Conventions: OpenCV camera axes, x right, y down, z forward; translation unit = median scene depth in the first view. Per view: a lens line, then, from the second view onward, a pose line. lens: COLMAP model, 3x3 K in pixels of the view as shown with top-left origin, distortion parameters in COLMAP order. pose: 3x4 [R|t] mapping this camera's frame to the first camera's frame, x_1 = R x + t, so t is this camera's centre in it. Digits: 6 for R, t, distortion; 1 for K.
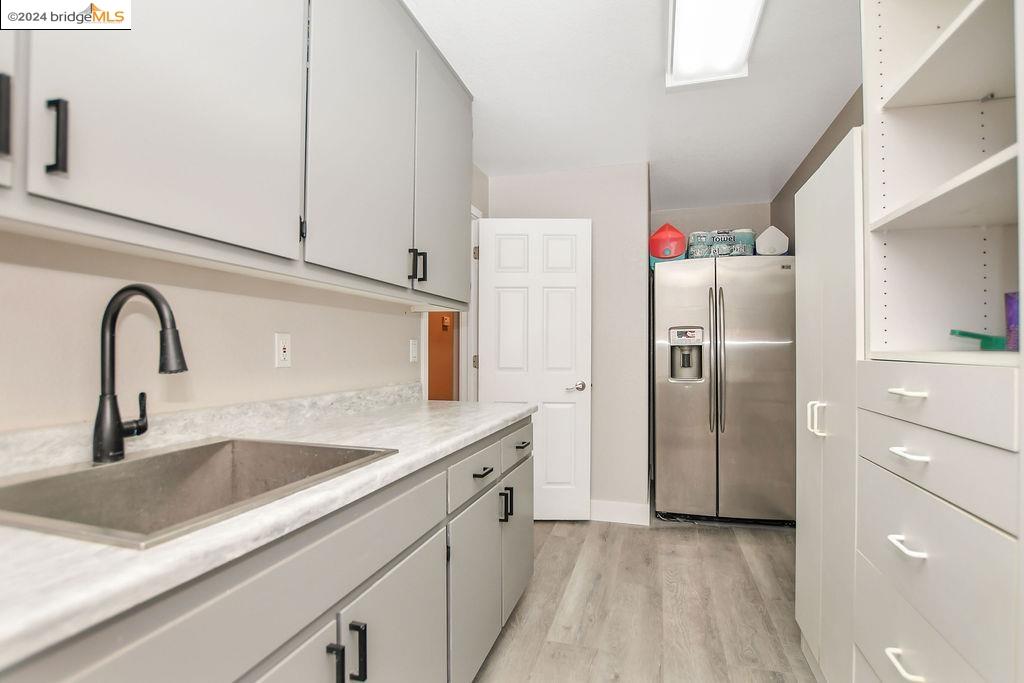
lens RADIAL K [[472.5, 0, 509.0], [0, 472.5, 341.3], [0, 0, 1]] dist [-0.002074, -0.000602]
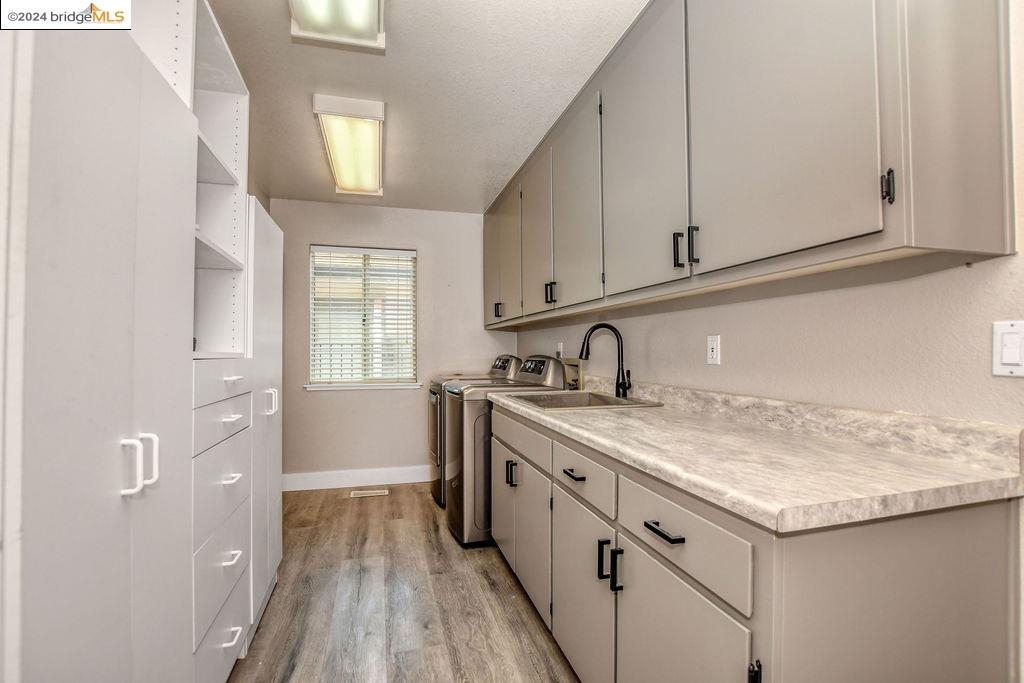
lens RADIAL K [[472.5, 0, 509.1], [0, 472.5, 345.4], [0, 0, 1]] dist [-0.002074, -0.000602]
pose [[-0.836421, -0.003958, -0.548073, 0.585576], [0.014781, 0.999447, -0.029777, 0.029875], [0.547888, -0.033007, -0.835900, 1.631374]]
